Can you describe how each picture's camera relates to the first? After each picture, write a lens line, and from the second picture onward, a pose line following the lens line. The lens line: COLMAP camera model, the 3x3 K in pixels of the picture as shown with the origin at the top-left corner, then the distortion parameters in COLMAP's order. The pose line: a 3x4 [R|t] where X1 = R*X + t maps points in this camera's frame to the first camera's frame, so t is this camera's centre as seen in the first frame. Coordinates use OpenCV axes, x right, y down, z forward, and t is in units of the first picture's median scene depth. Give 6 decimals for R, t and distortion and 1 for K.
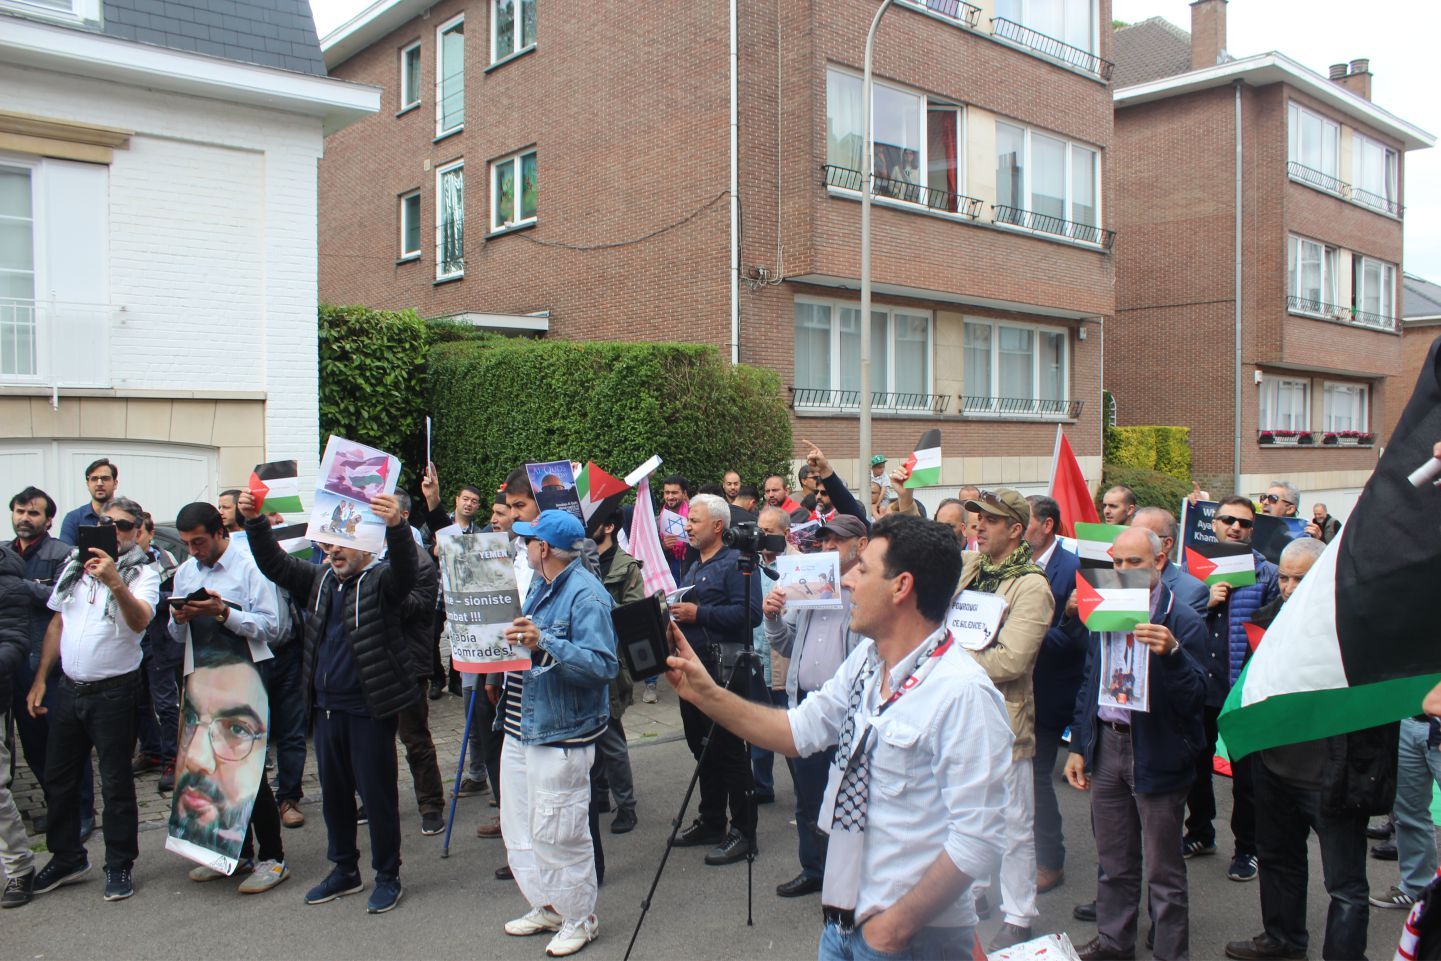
lens RADIAL K [[1207.7, 0, 722.8], [0, 1207.7, 494.5], [0, 0, 1]] dist [-0.165124, 0.149995]
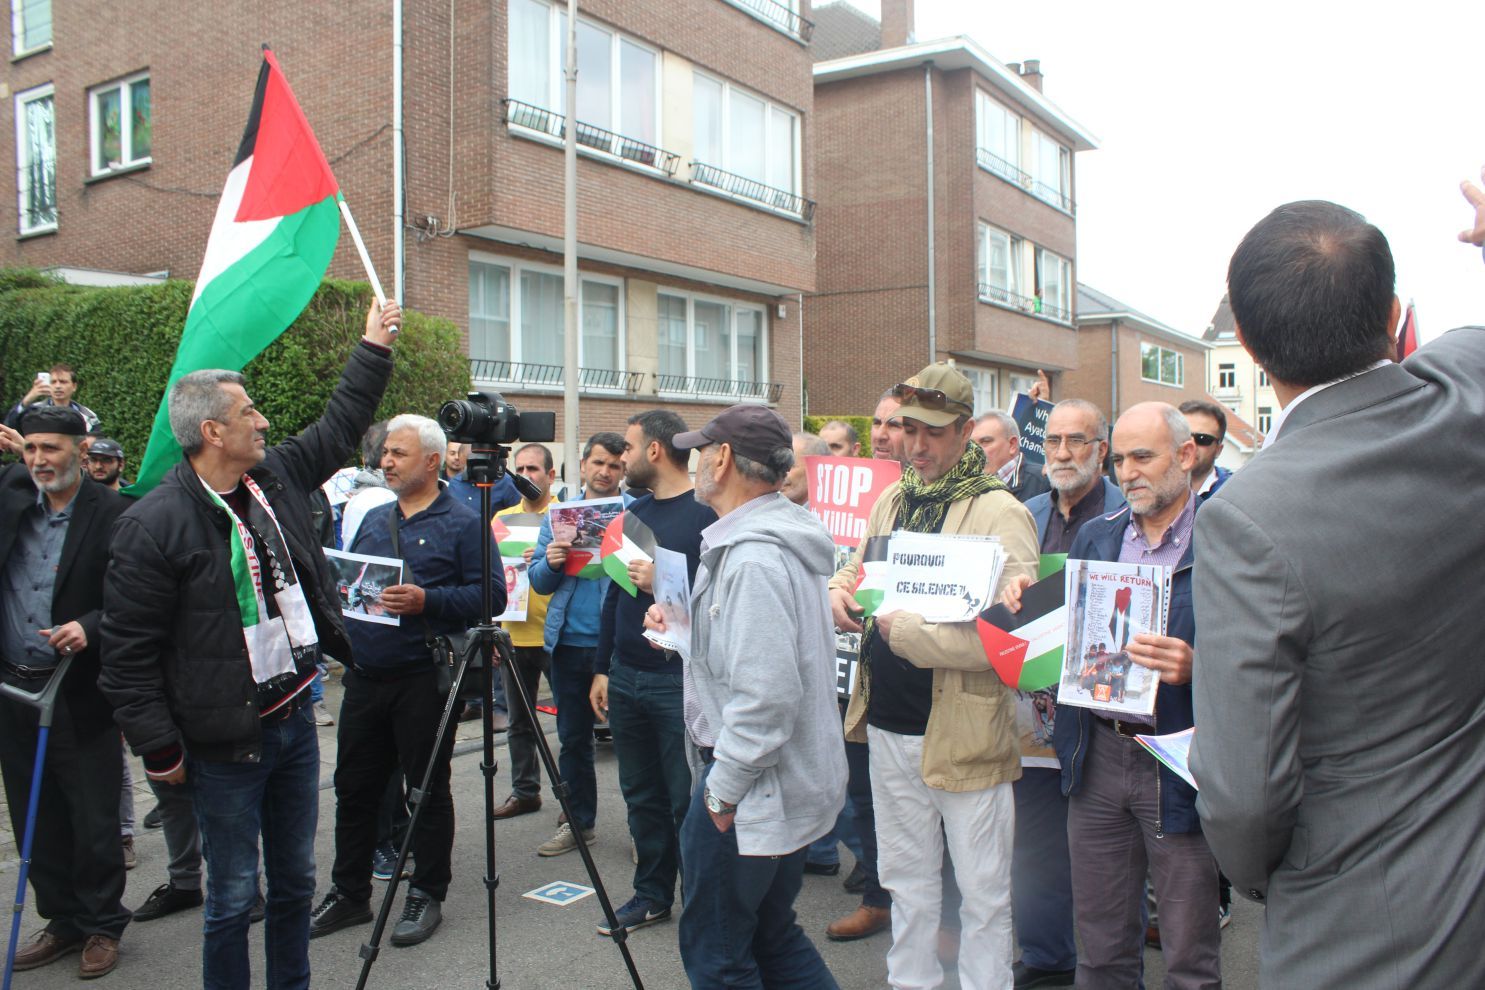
lens RADIAL K [[1244.5, 0, 763.8], [0, 1244.5, 509.0], [0, 0, 1]] dist [-0.165124, 0.149995]
pose [[0.953786, -0.021577, 0.299712, -0.005190], [0.021860, 0.999758, 0.002408, 0.018802], [-0.299692, 0.004255, 0.954027, 0.088939]]
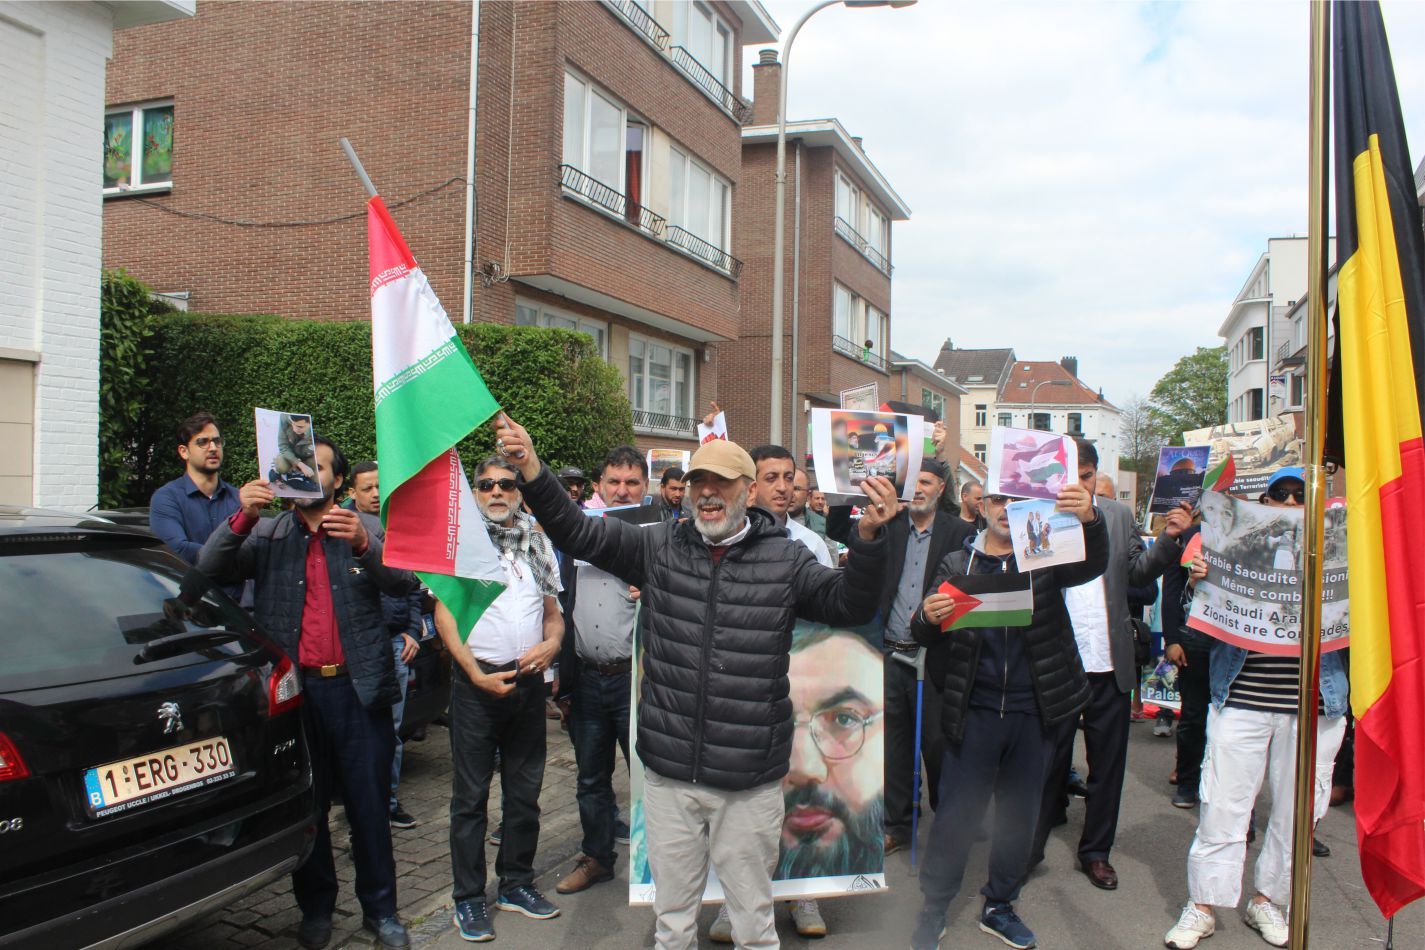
lens RADIAL K [[1194.3, 0, 744.0], [0, 1194.3, 500.6], [0, 0, 1]] dist [-0.165124, 0.149995]
pose [[0.862506, 0.007030, 0.505999, -0.228027], [0.003571, 0.999794, -0.019977, 0.015718], [-0.506035, 0.019037, 0.862303, 0.084414]]
